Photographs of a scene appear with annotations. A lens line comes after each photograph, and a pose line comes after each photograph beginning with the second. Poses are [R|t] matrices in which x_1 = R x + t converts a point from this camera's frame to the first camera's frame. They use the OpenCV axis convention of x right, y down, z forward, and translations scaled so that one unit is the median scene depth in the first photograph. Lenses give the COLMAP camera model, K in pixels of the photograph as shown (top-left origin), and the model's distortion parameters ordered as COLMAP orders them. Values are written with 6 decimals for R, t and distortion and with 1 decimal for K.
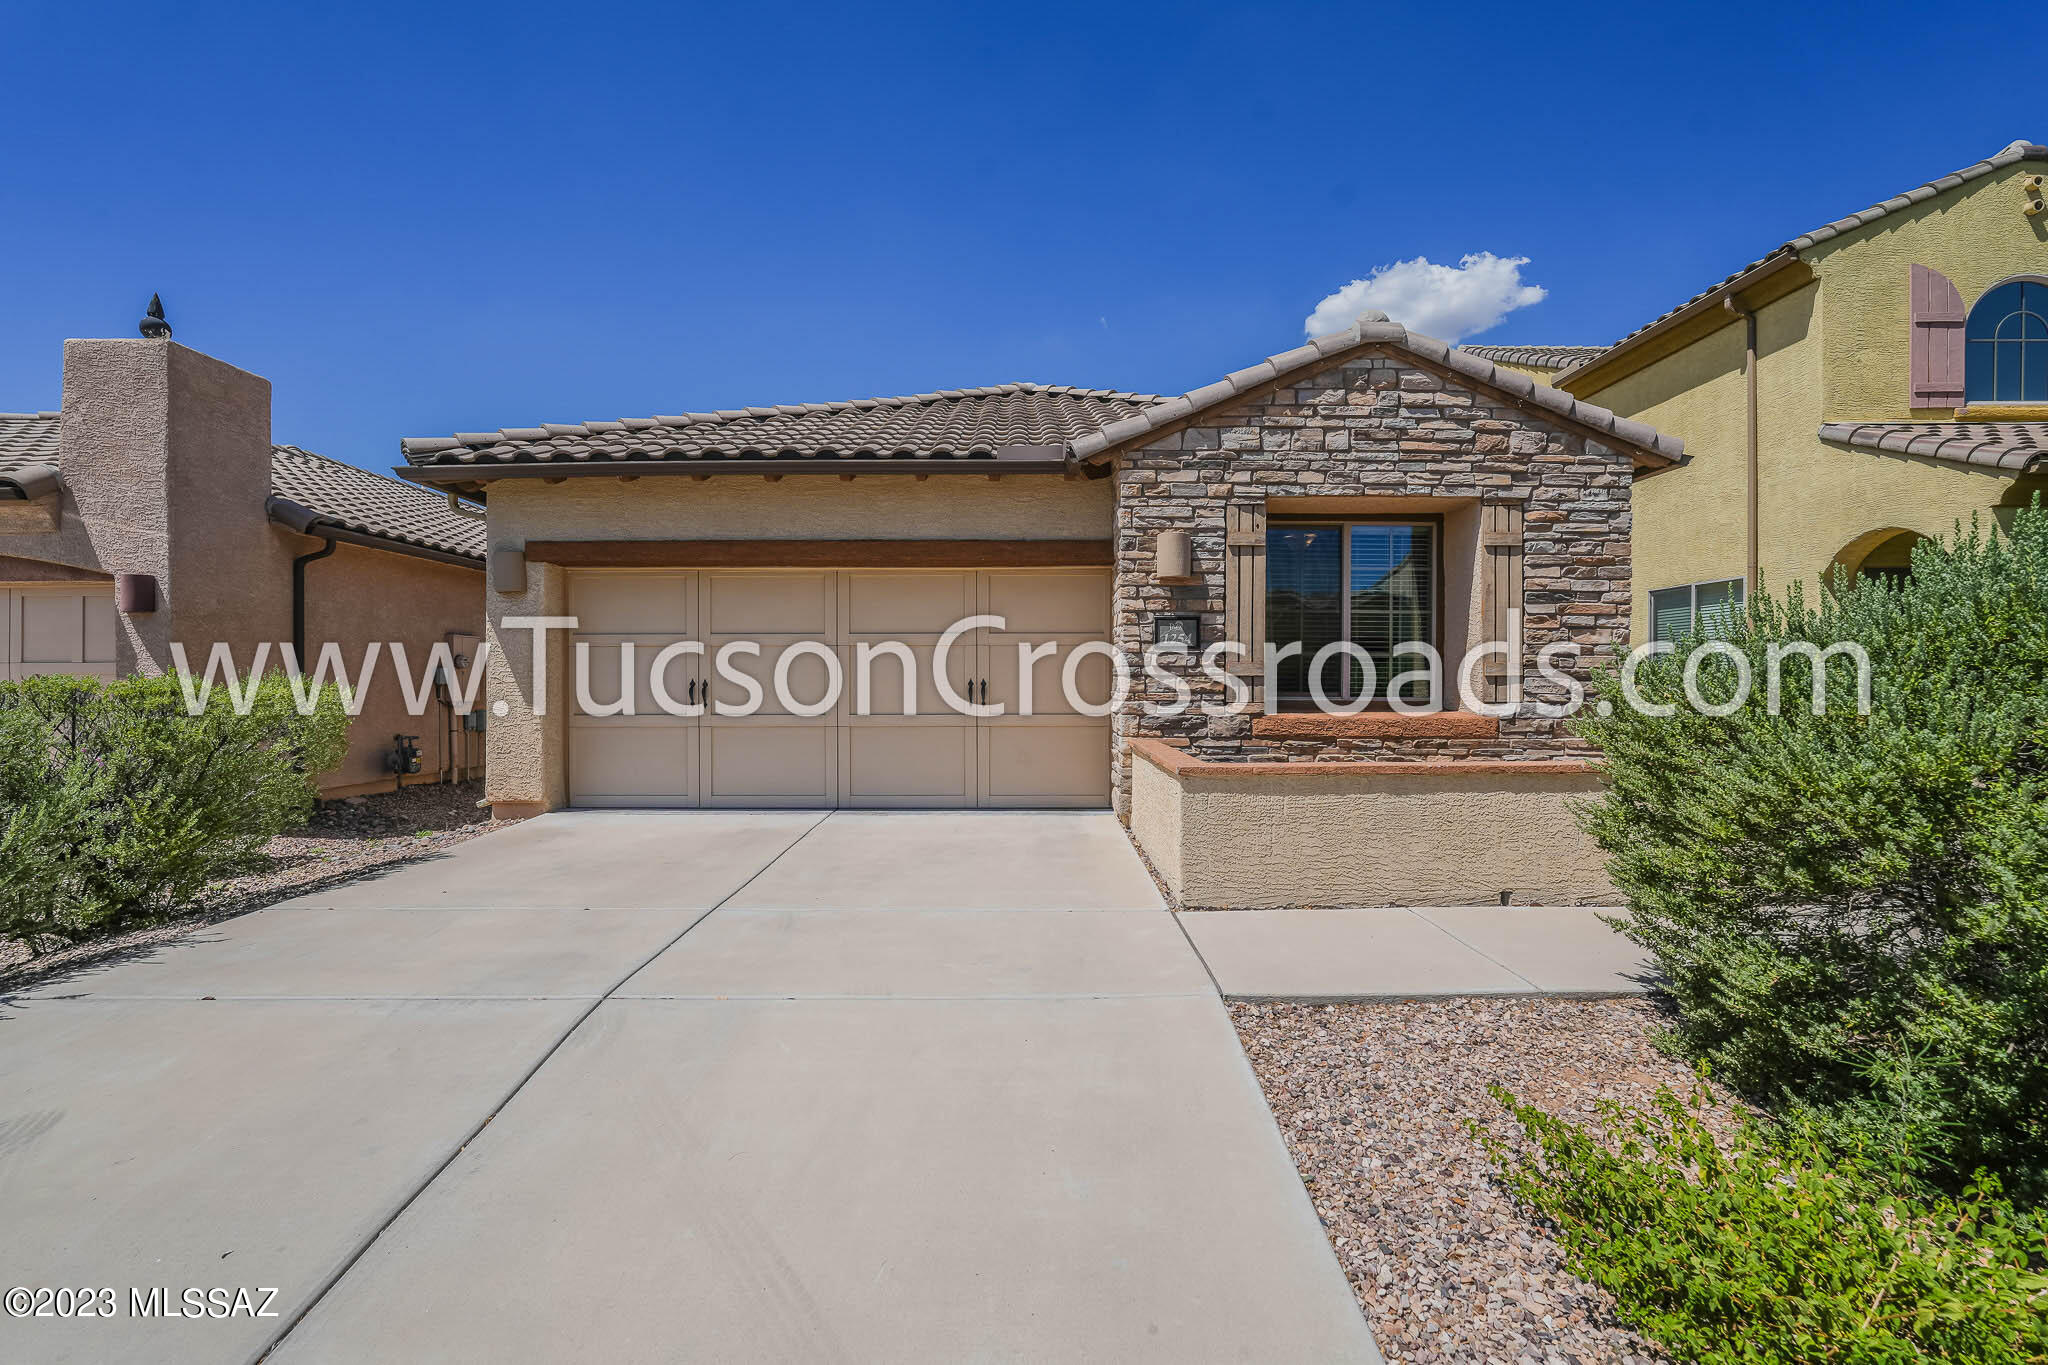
lens RADIAL K [[898.9, 0, 1028.7], [0, 898.9, 684.1], [0, 0, 1]] dist [-0.010408, 0.006004]
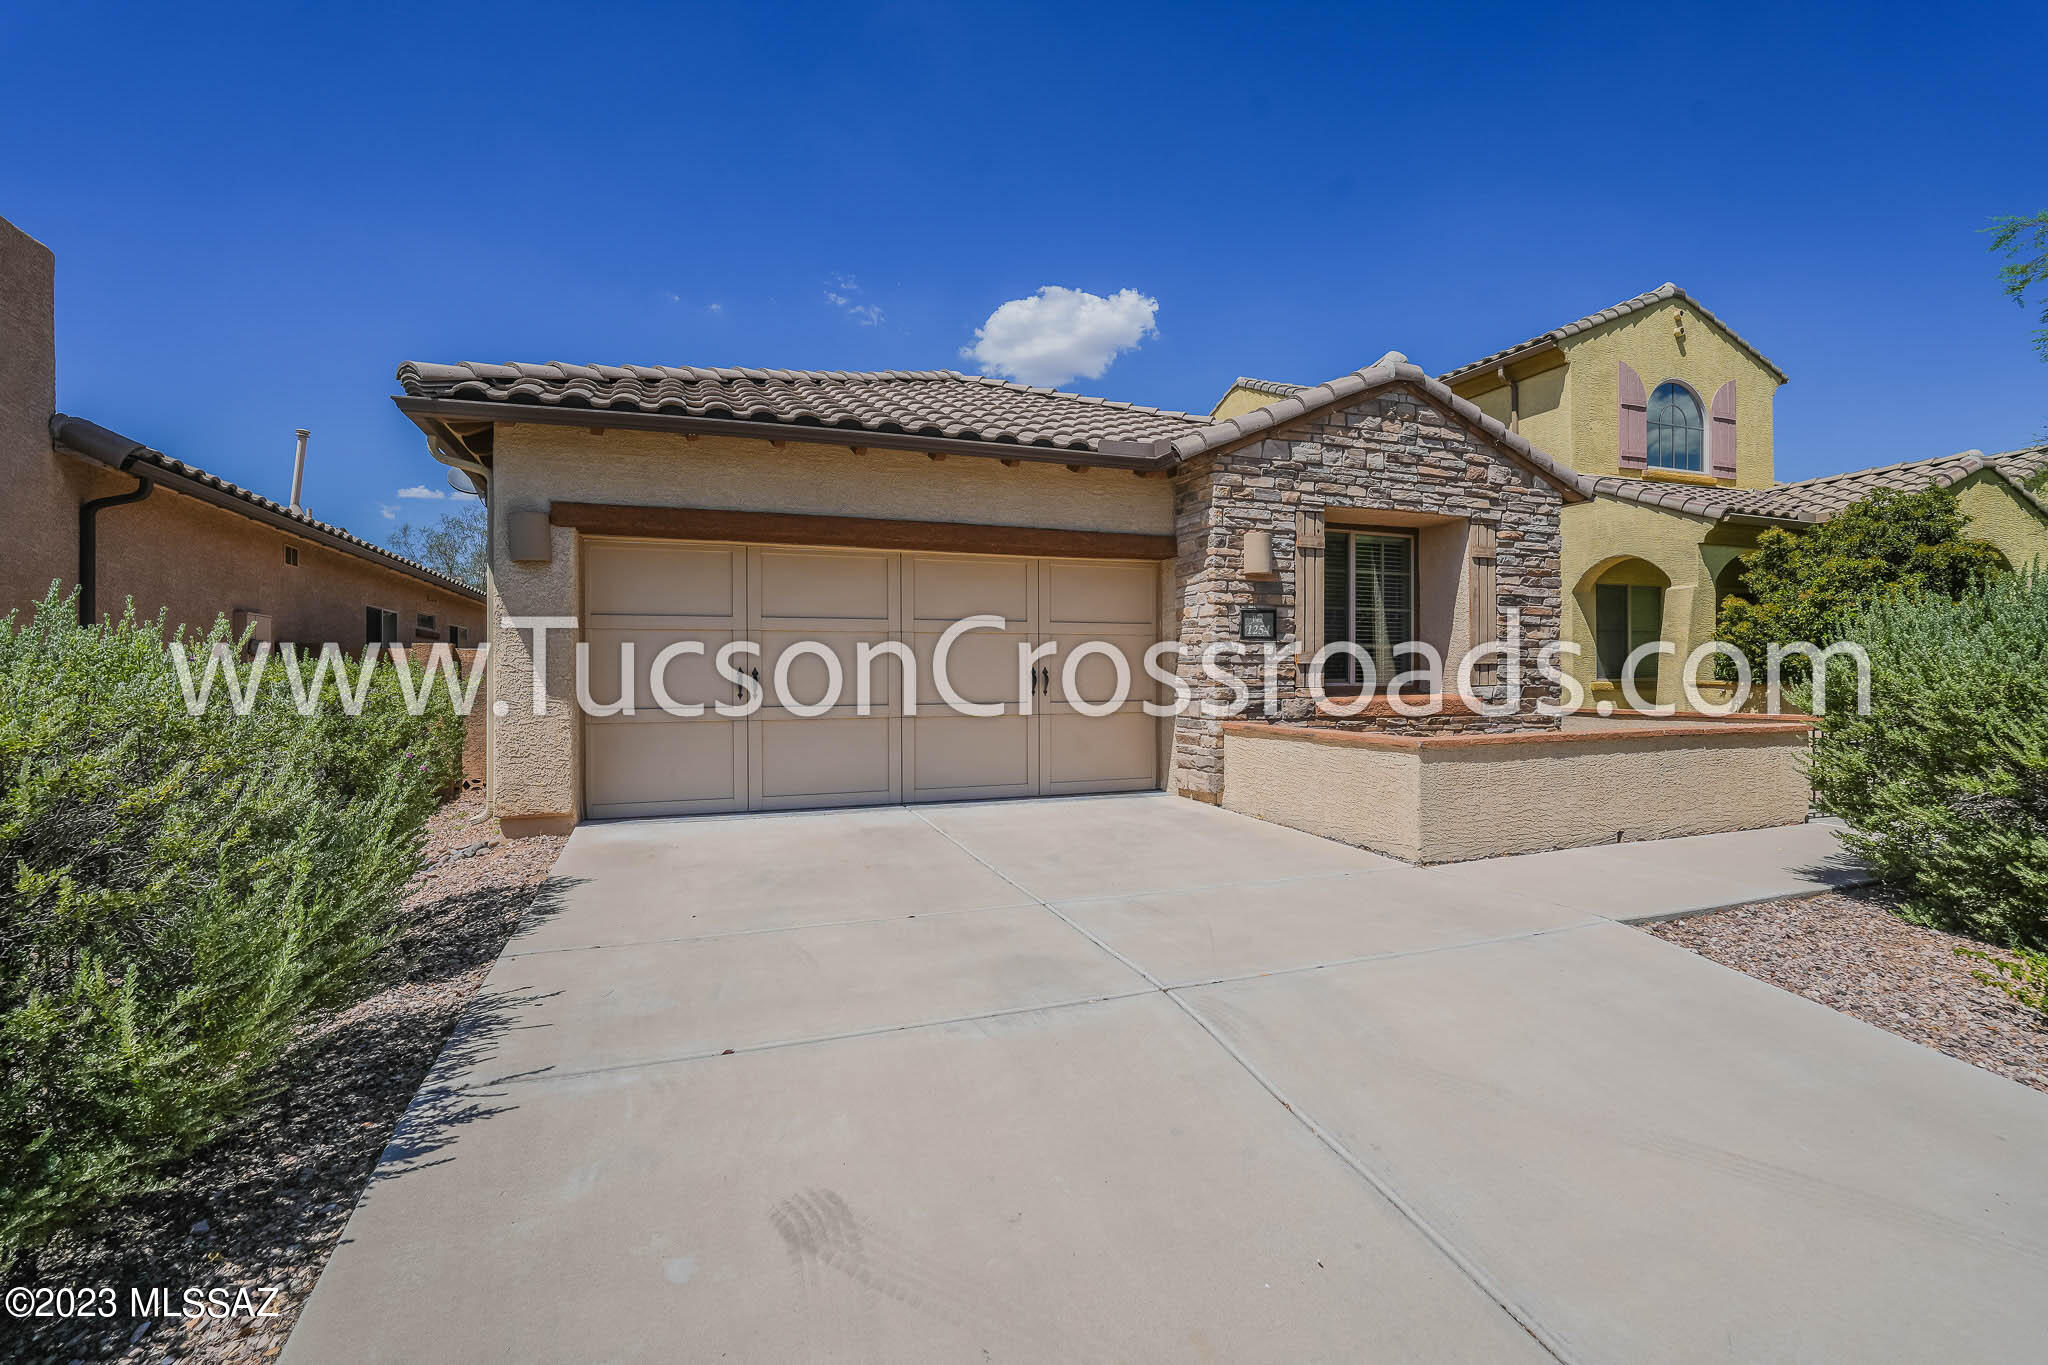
lens RADIAL K [[904.8, 0, 1027.1], [0, 904.8, 673.0], [0, 0, 1]] dist [-0.002777, -0.000026]
pose [[0.934244, -0.002639, 0.356623, -0.493542], [0.004634, 0.999978, -0.004741, 0.006024], [-0.356603, 0.006082, 0.934236, 0.069785]]
